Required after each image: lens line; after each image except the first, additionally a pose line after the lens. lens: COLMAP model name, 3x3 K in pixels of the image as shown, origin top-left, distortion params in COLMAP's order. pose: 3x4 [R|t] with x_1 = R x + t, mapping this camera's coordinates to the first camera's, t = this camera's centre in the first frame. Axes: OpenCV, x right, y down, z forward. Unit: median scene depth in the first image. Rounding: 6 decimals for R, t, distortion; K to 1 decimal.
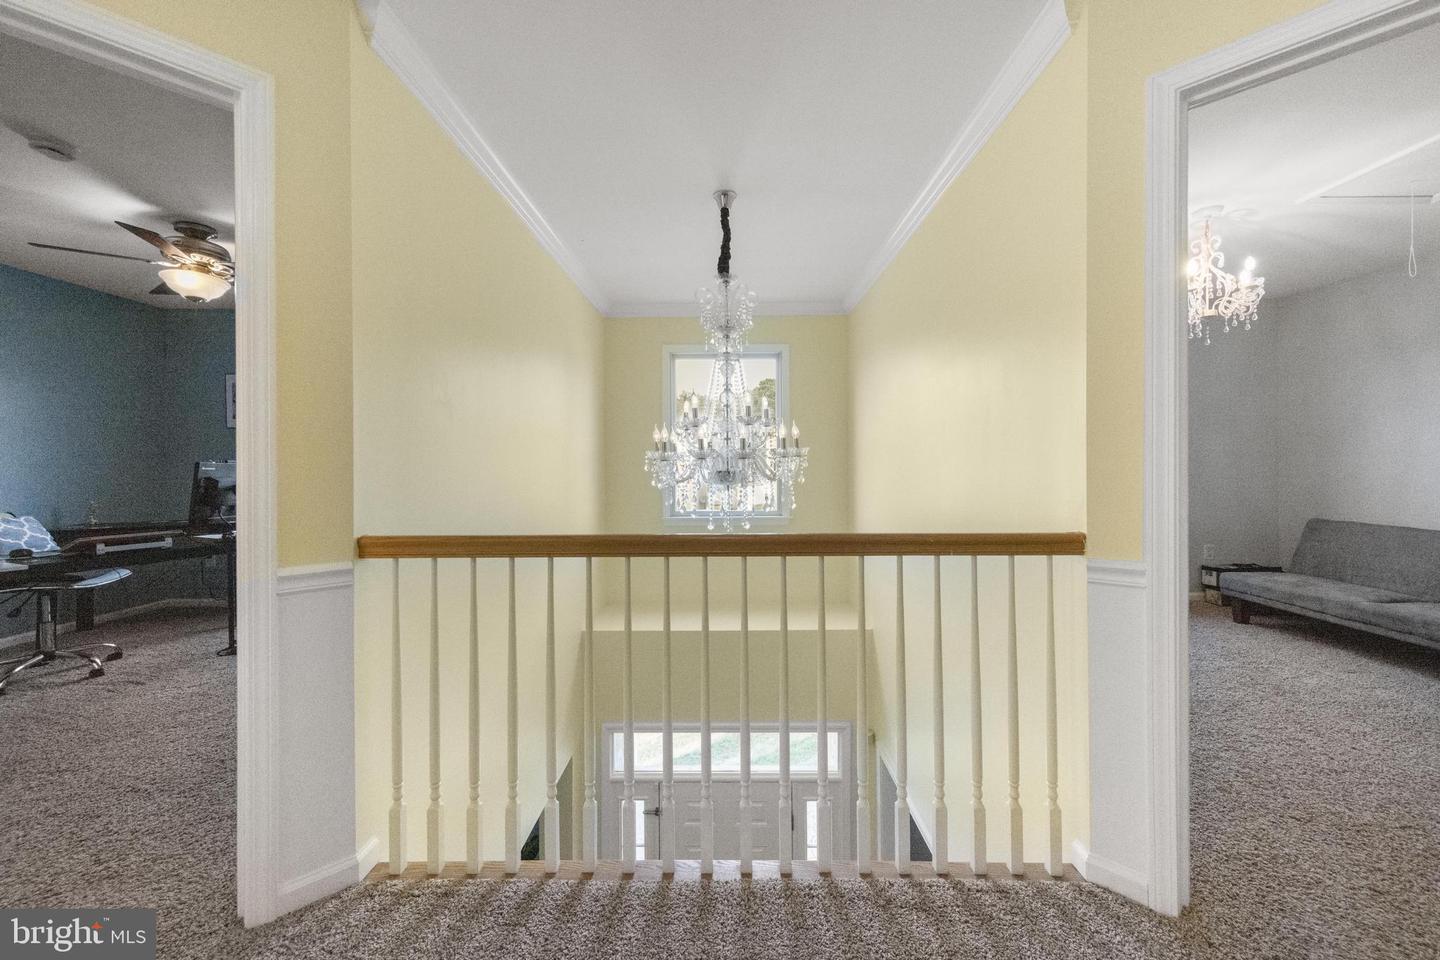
lens RADIAL K [[549.5, 0, 724.7], [0, 549.5, 469.3], [0, 0, 1]] dist [0.000374, 0.000485]
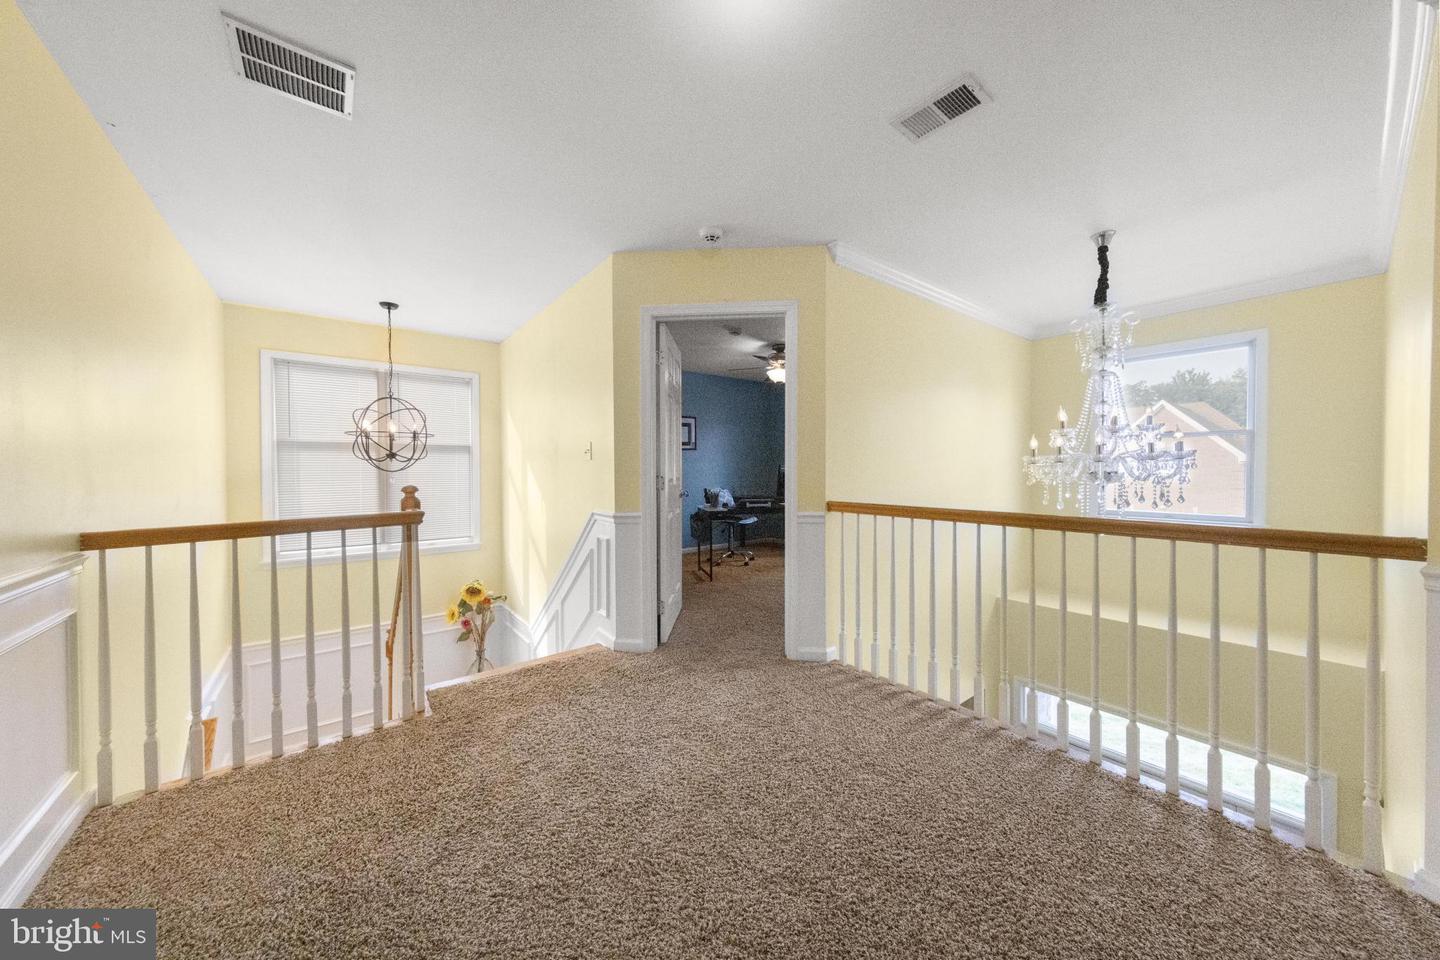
lens RADIAL K [[484.6, 0, 723.5], [0, 484.6, 476.1], [0, 0, 1]] dist [0.000423, 0.000022]
pose [[0.622762, 0.014310, -0.782280, 0.311276], [-0.002461, 0.999864, 0.016330, -0.001983], [0.782407, -0.008245, 0.622712, -0.274657]]
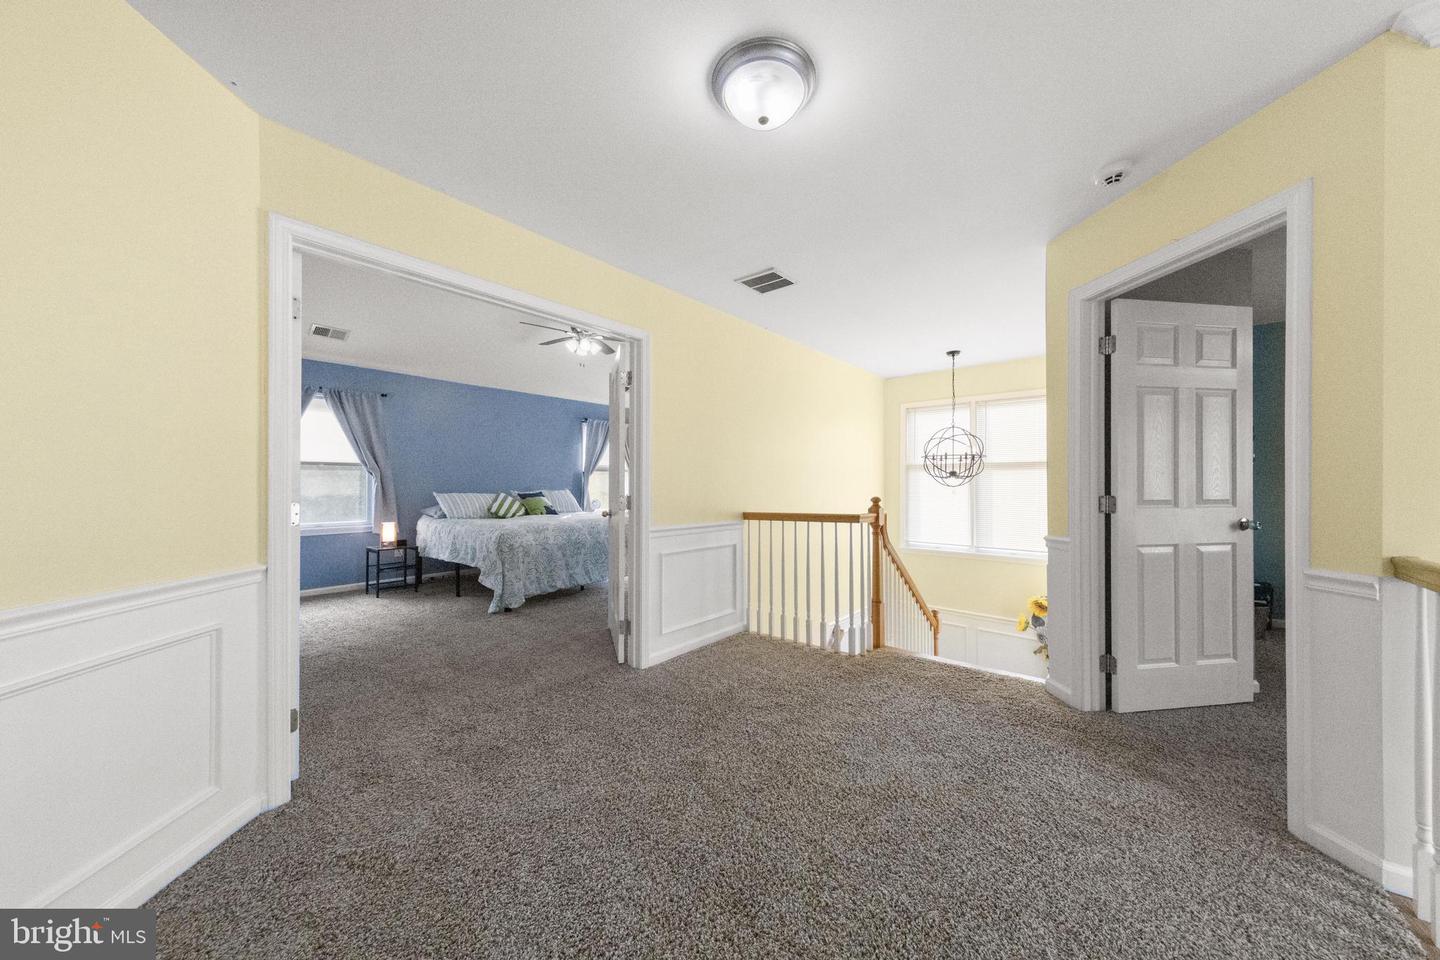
lens RADIAL K [[475.0, 0, 725.6], [0, 475.0, 482.0], [0, 0, 1]] dist [0.000866, 0.000028]
pose [[-0.634619, 0.000168, -0.772825, 0.458023], [-0.001321, 0.999998, 0.001302, -0.008587], [0.772824, 0.001848, -0.634618, 0.342956]]
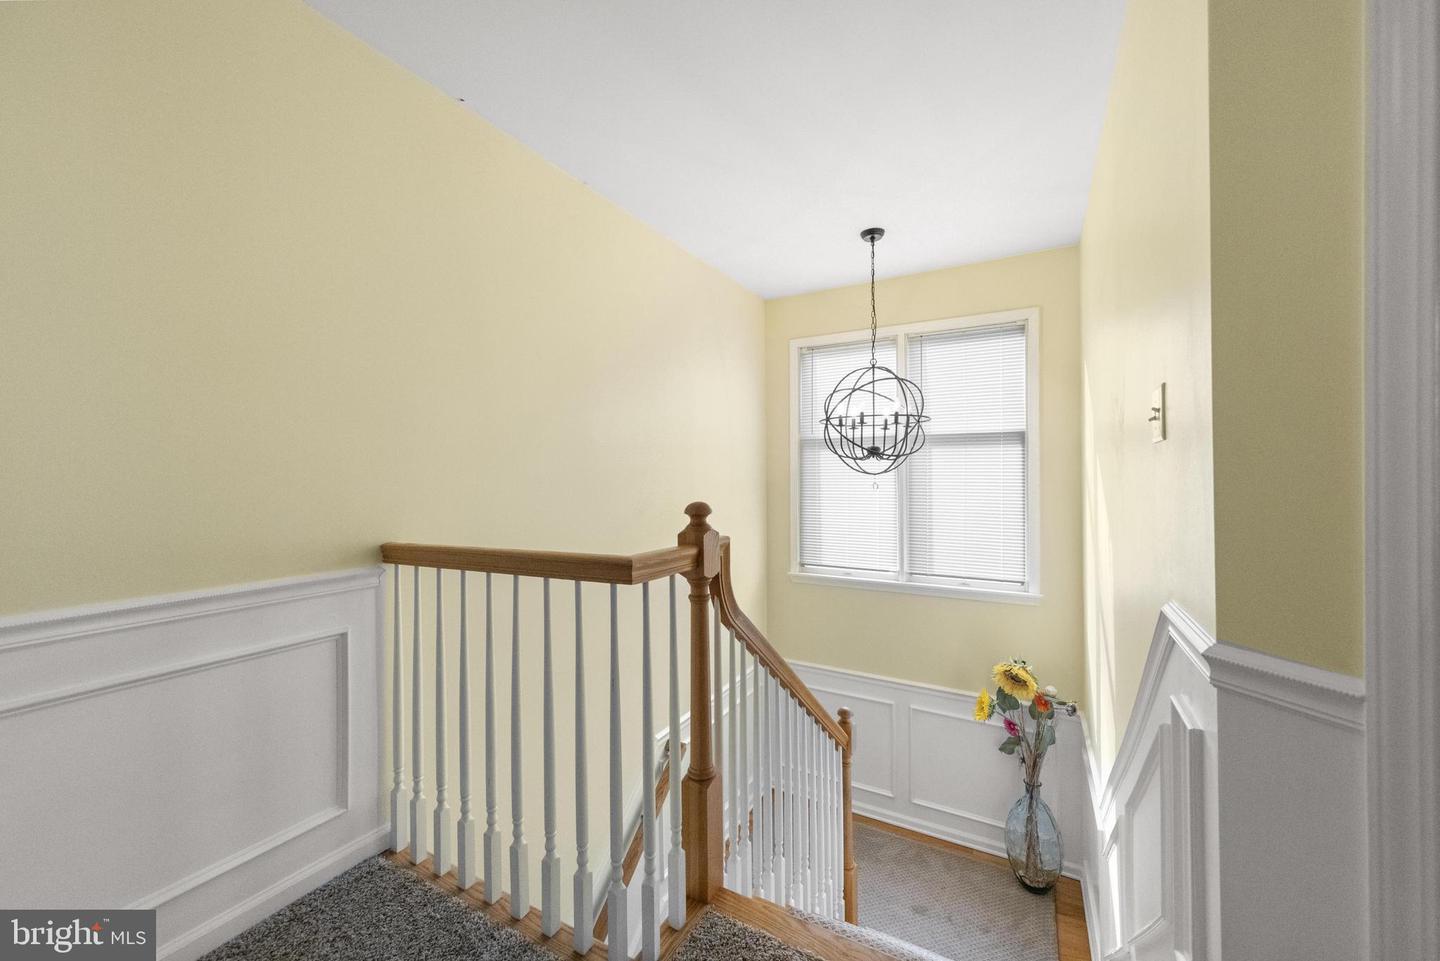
lens RADIAL K [[549.5, 0, 724.7], [0, 549.5, 469.8], [0, 0, 1]] dist [0.000374, 0.000485]
pose [[-0.468894, 0.002192, -0.883252, -0.328153], [0.003928, 0.999992, 0.000396, -0.001576], [0.883246, -0.003284, -0.468899, 0.127272]]
